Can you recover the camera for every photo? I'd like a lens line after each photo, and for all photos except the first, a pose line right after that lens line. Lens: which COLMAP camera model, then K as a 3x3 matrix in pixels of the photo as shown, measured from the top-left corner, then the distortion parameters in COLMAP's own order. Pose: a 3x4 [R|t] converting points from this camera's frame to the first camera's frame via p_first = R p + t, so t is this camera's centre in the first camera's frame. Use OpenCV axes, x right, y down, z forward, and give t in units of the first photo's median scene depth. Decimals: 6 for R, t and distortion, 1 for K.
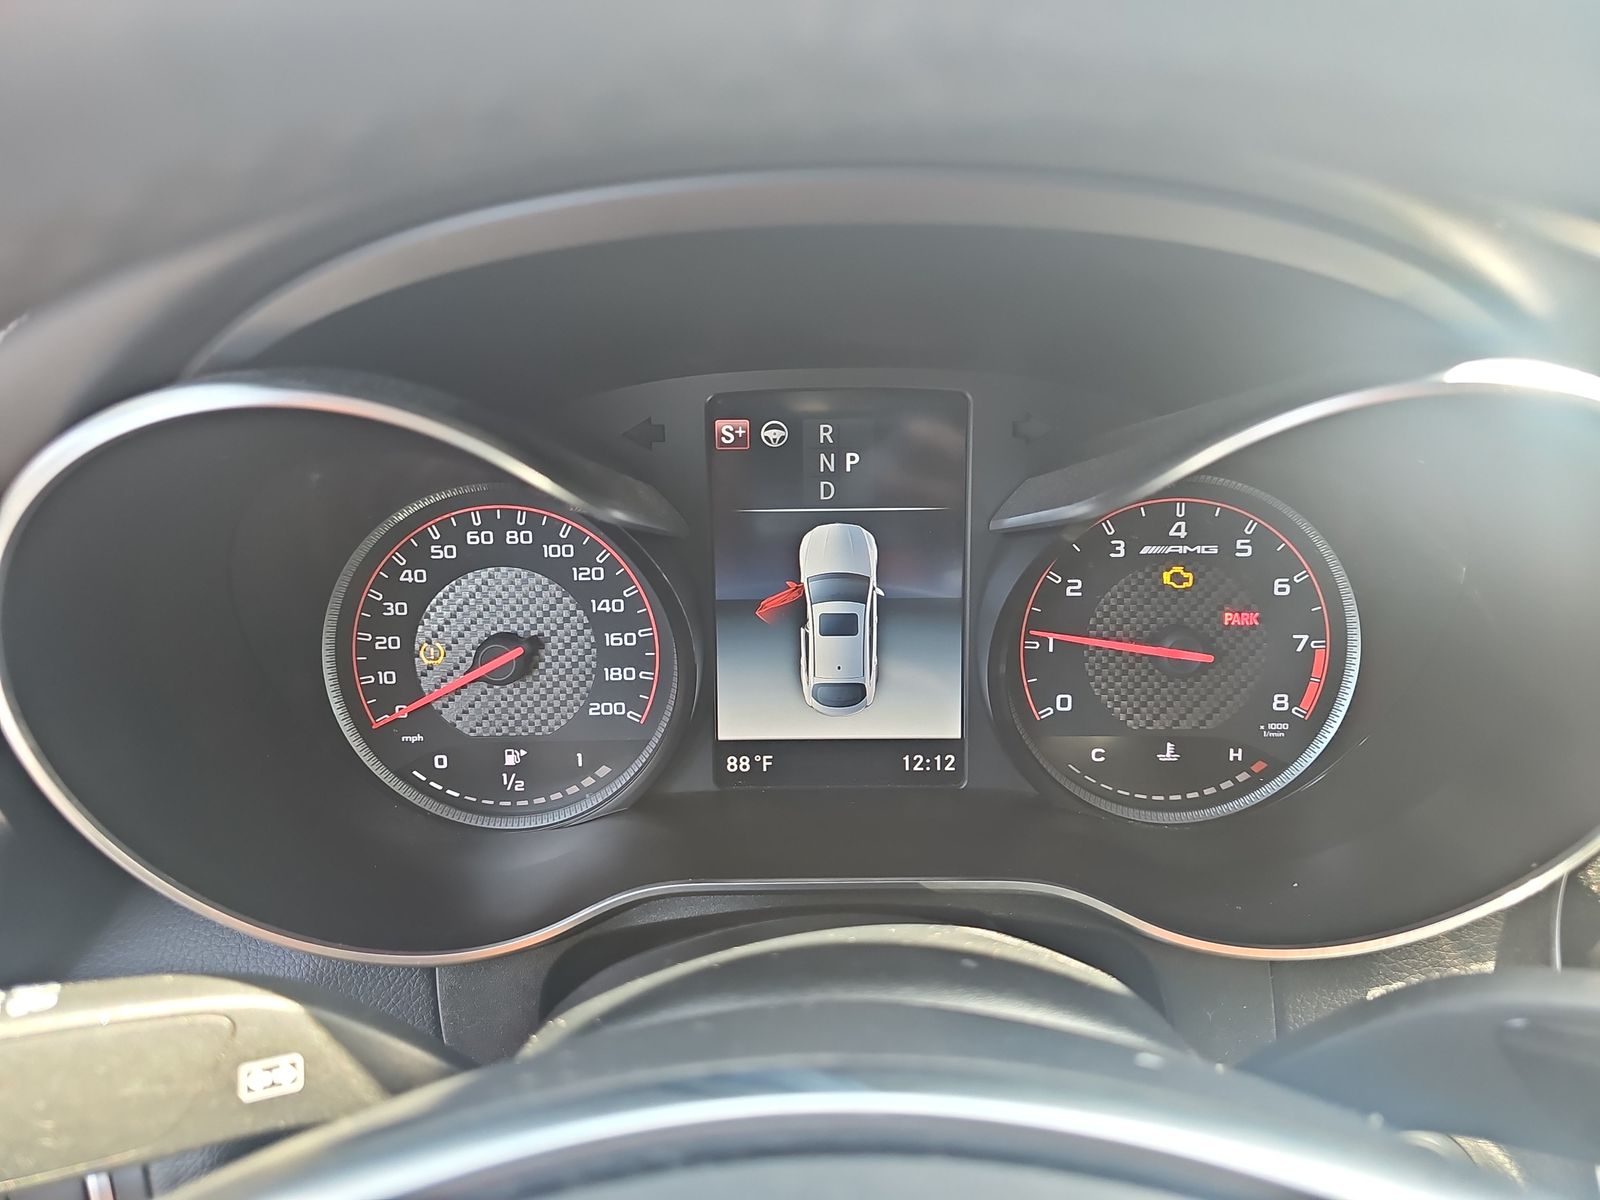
lens RADIAL K [[1084.6, 0, 788.0], [0, 1084.6, 597.8], [0, 0, 1]] dist [0.029188, -0.021680]
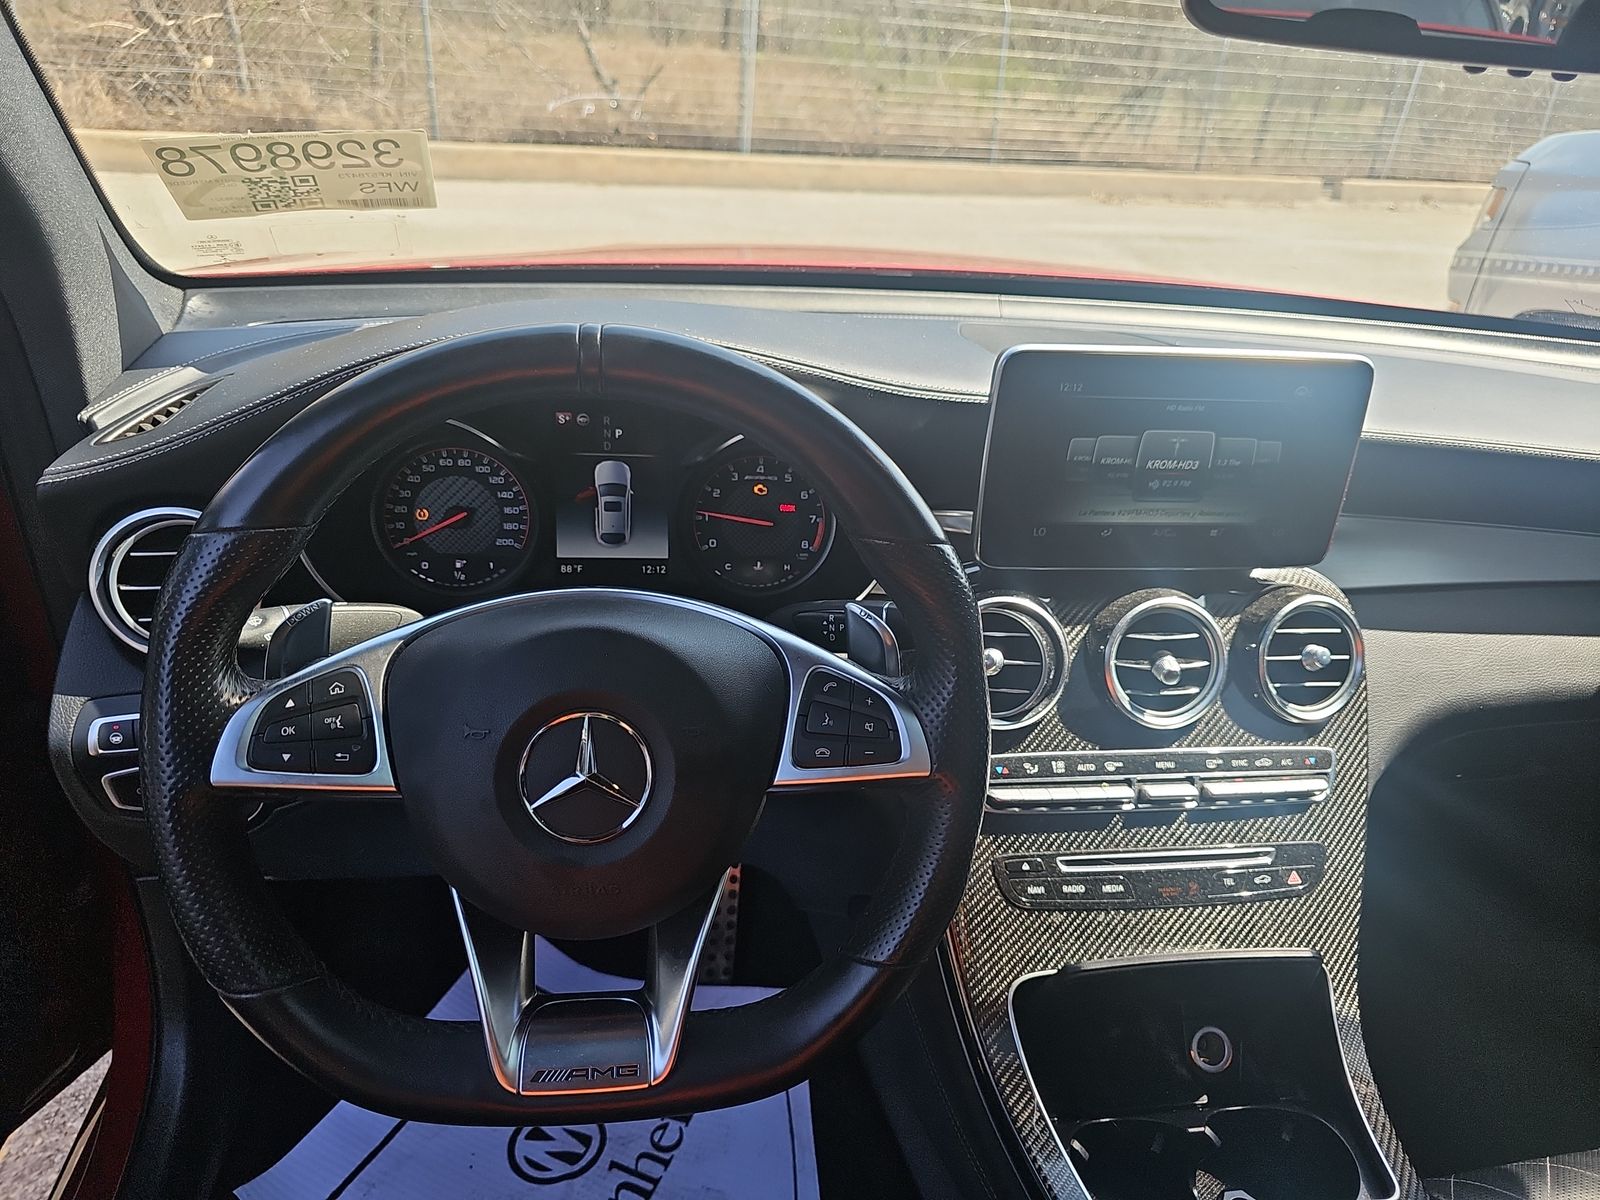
lens RADIAL K [[1084.6, 0, 805.4], [0, 1084.6, 607.5], [0, 0, 1]] dist [0.029188, -0.021680]
pose [[0.985783, 0.009415, 0.167762, 0.066326], [-0.022061, 0.997038, 0.073677, 0.059164], [-0.166571, -0.076330, 0.983071, -1.290796]]
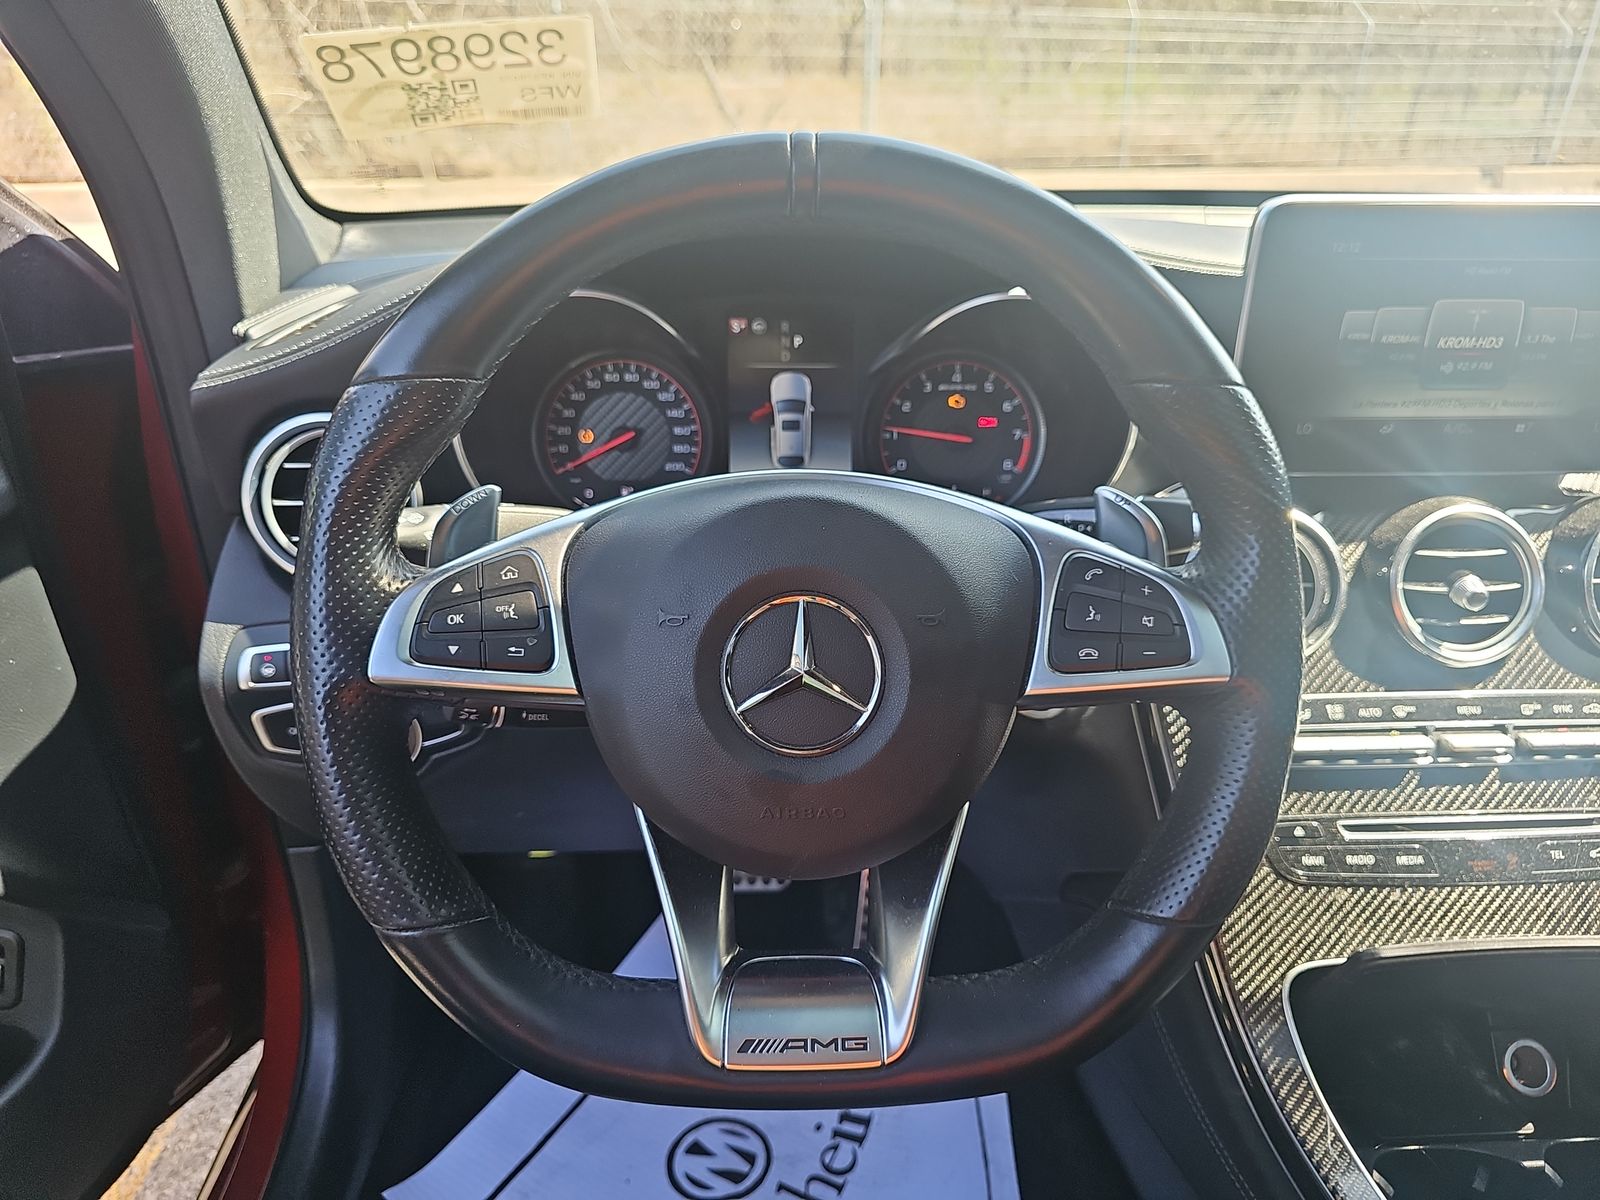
lens RADIAL K [[1084.6, 0, 802.8], [0, 1084.6, 592.2], [0, 0, 1]] dist [0.029188, -0.021680]
pose [[0.998465, 0.002463, 0.055323, -0.041602], [-0.004364, 0.999403, 0.034278, 0.266351], [-0.055205, -0.034467, 0.997880, -1.013061]]
